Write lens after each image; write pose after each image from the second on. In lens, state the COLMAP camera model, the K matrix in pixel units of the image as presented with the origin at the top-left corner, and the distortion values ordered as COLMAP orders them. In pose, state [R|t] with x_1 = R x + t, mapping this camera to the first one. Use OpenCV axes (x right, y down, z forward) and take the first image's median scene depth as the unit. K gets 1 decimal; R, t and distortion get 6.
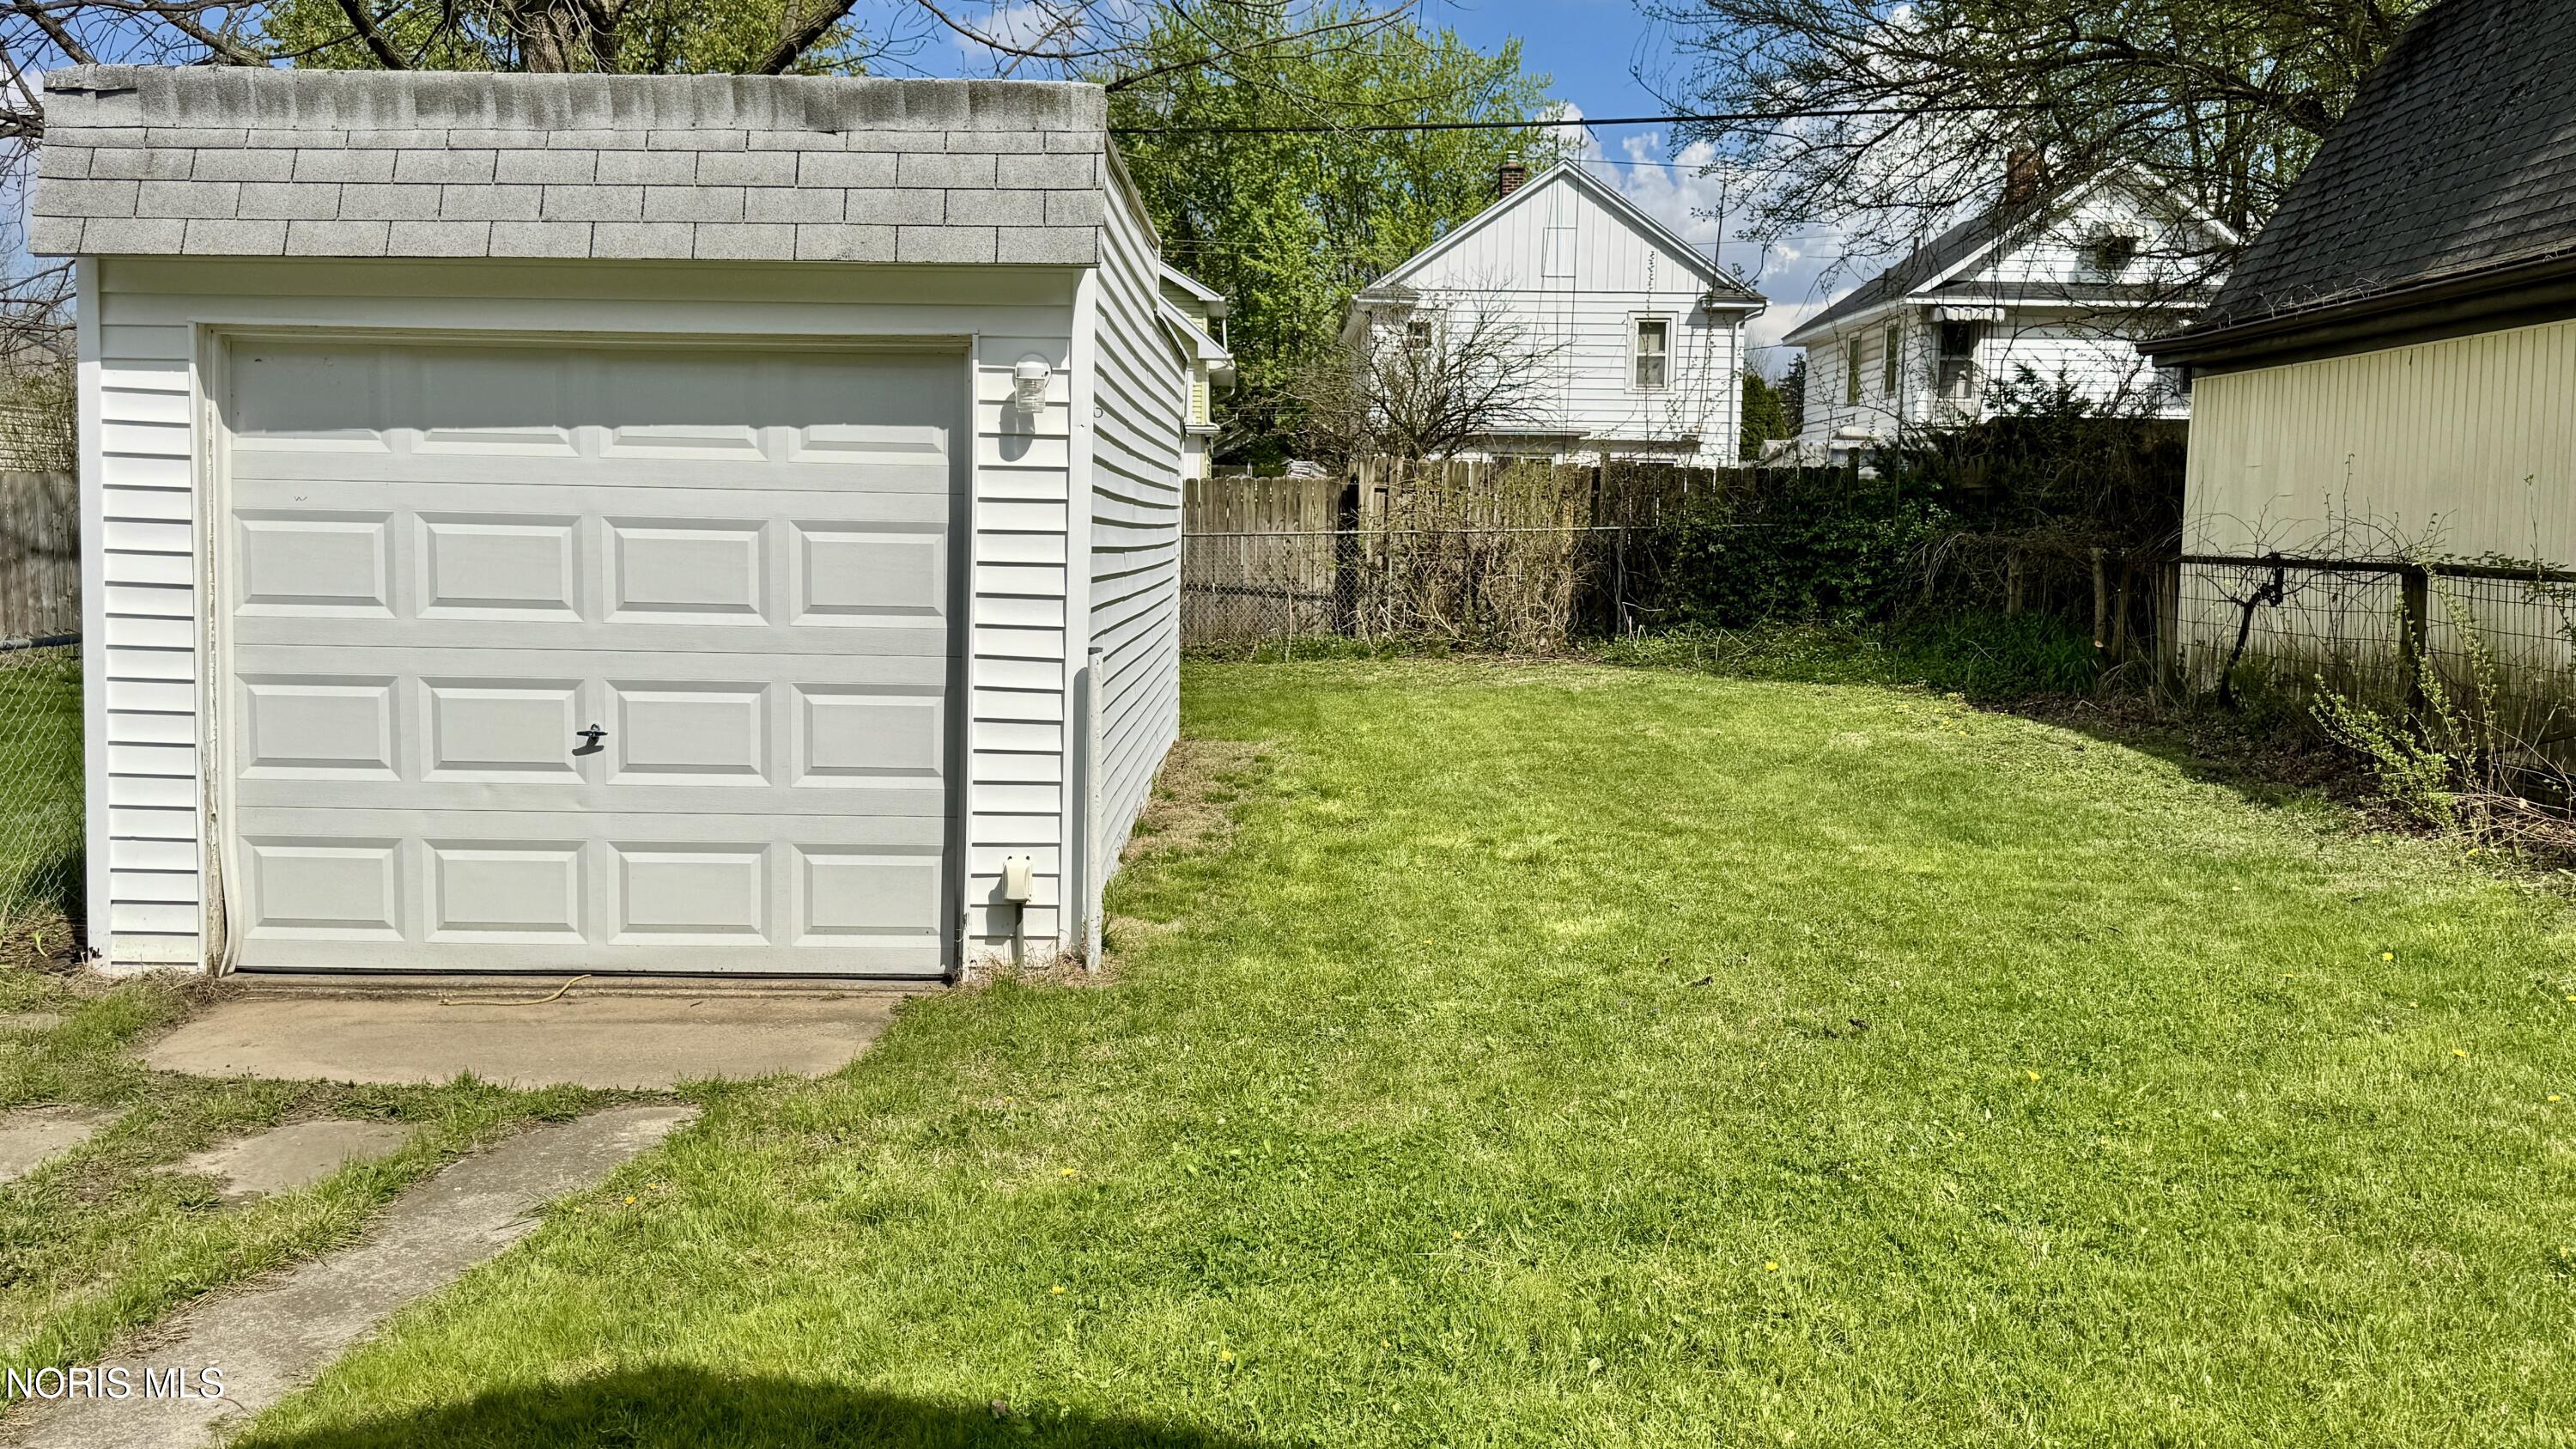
lens RADIAL K [[2104.3, 0, 1287.9], [0, 2104.3, 728.7], [0, 0, 1]] dist [0.079774, -0.007688]
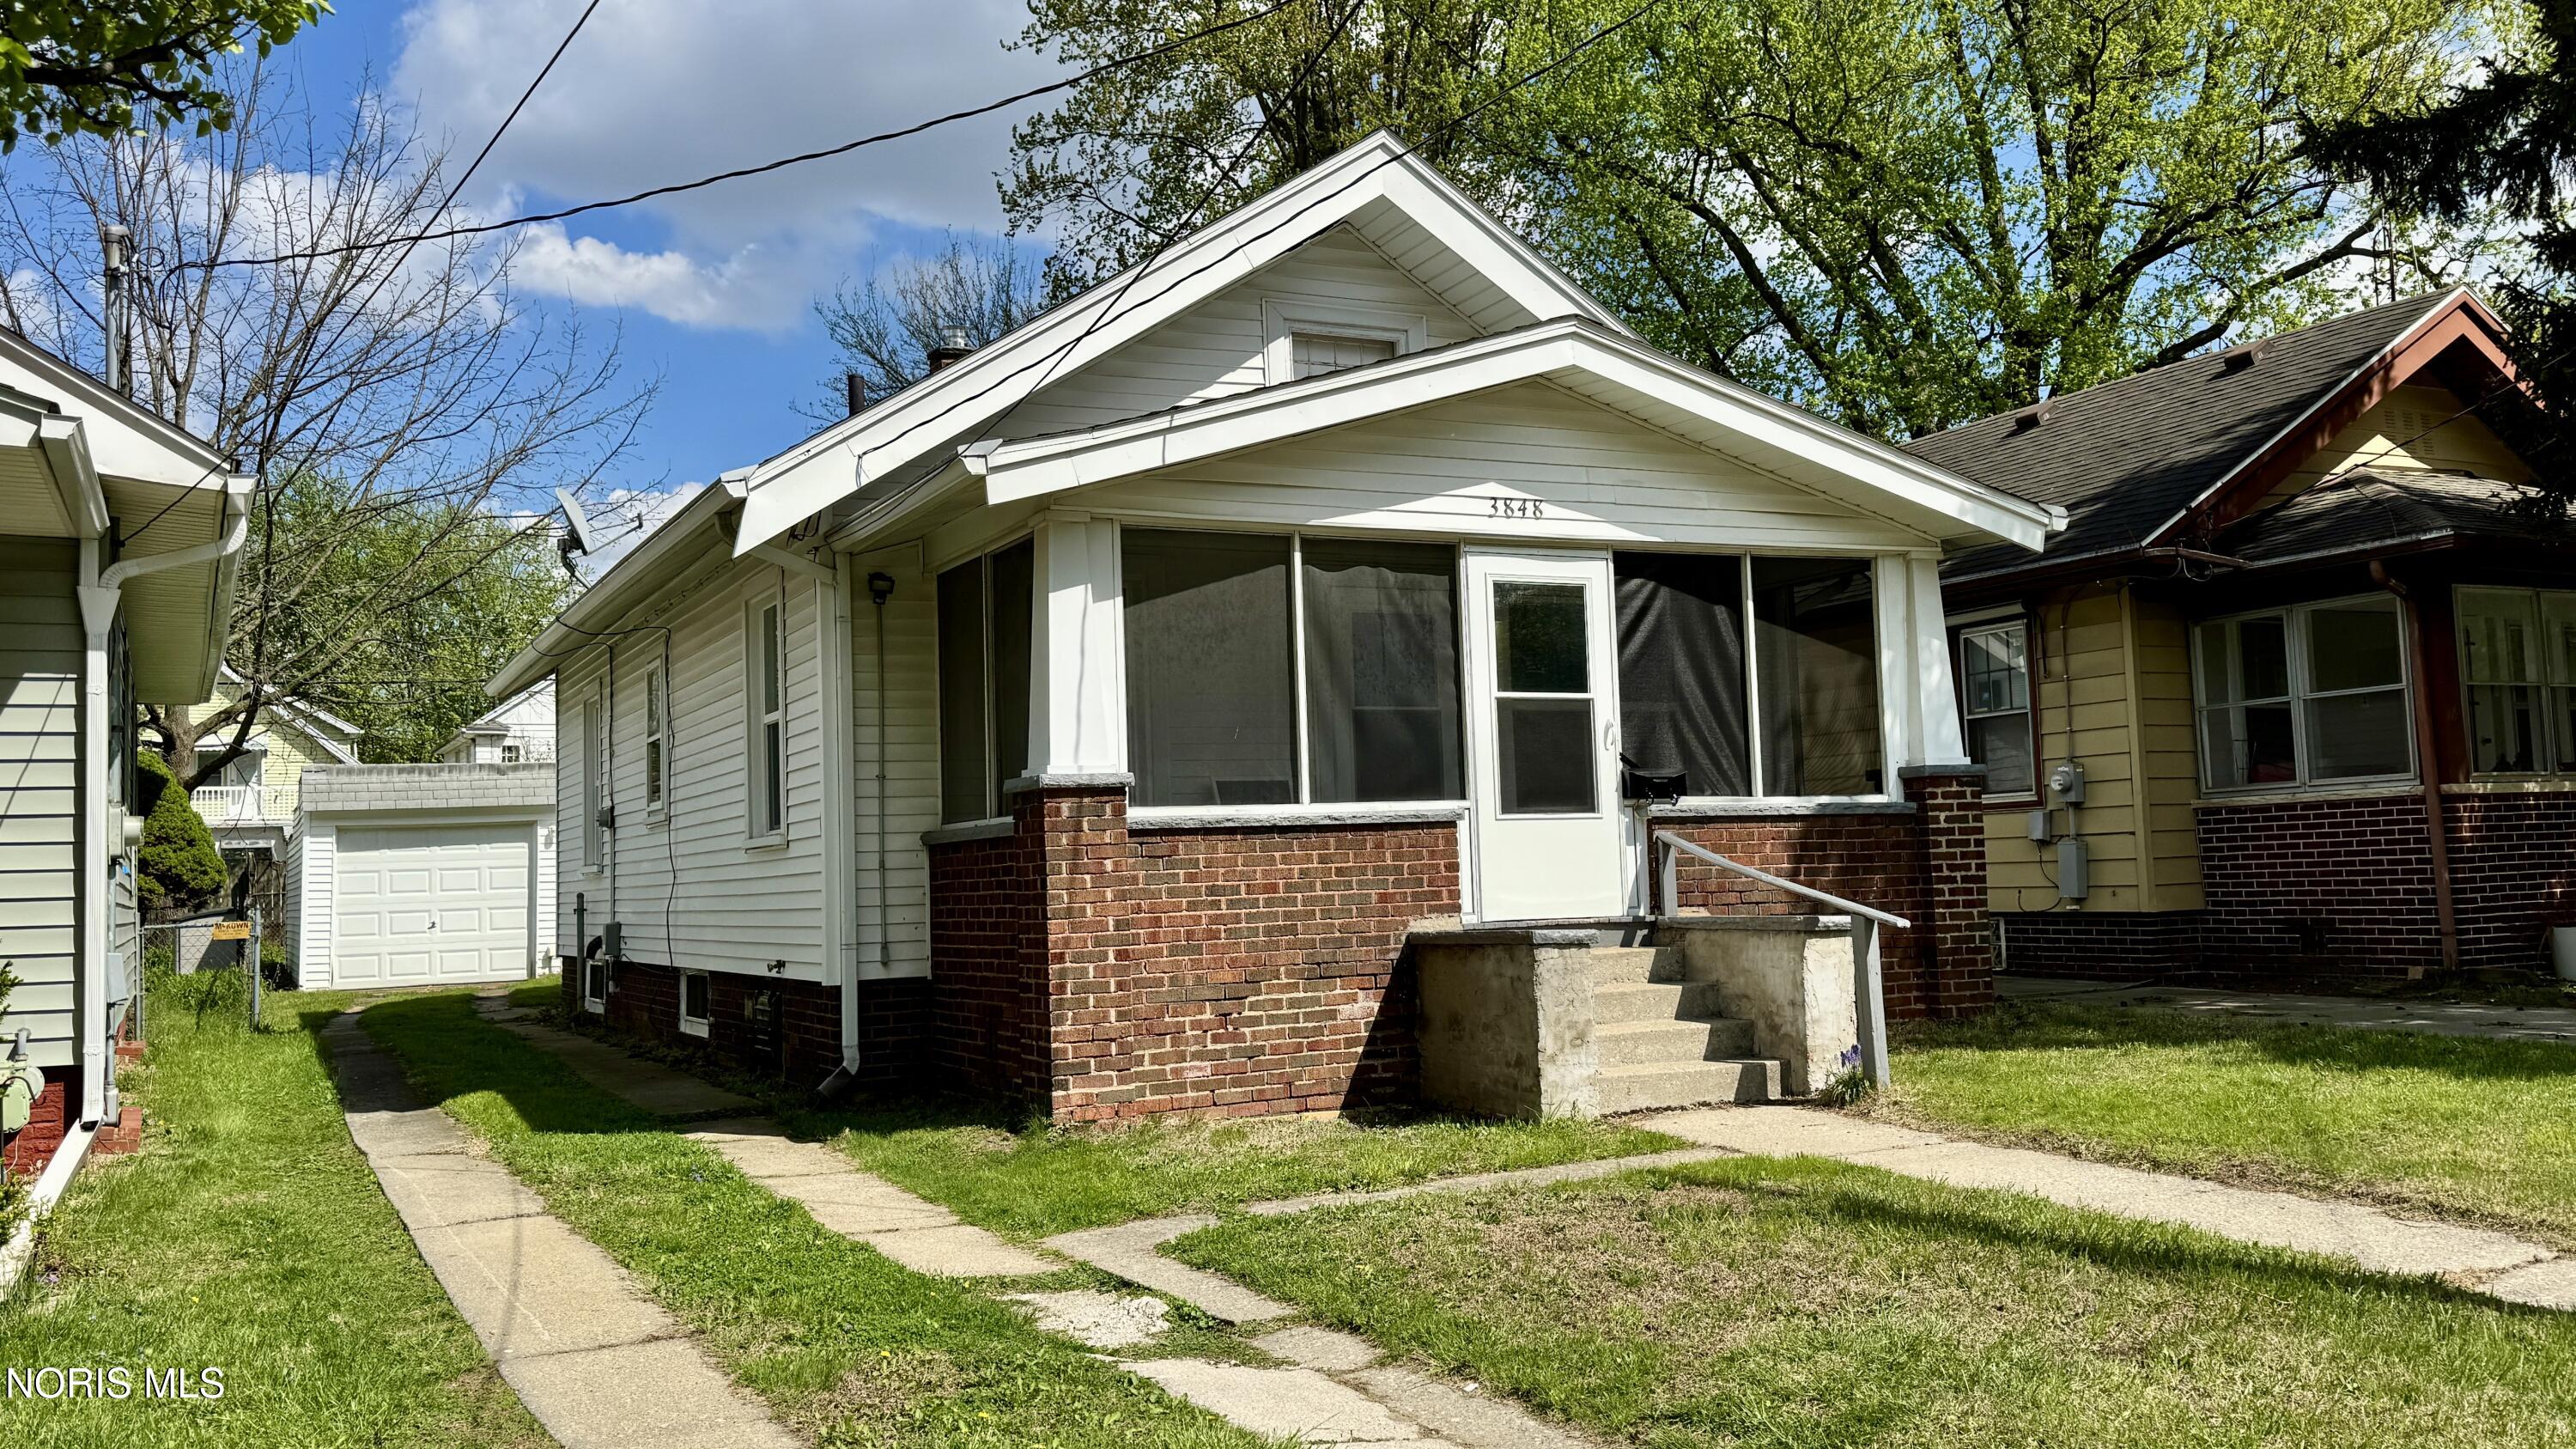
lens RADIAL K [[2104.3, 0, 1287.9], [0, 2104.3, 728.7], [0, 0, 1]] dist [0.079774, -0.007688]
pose [[0.894424, -0.011362, 0.447077, -0.696923], [0.085965, 0.985403, -0.146938, 0.379050], [-0.438881, 0.169857, 0.882345, -3.379295]]
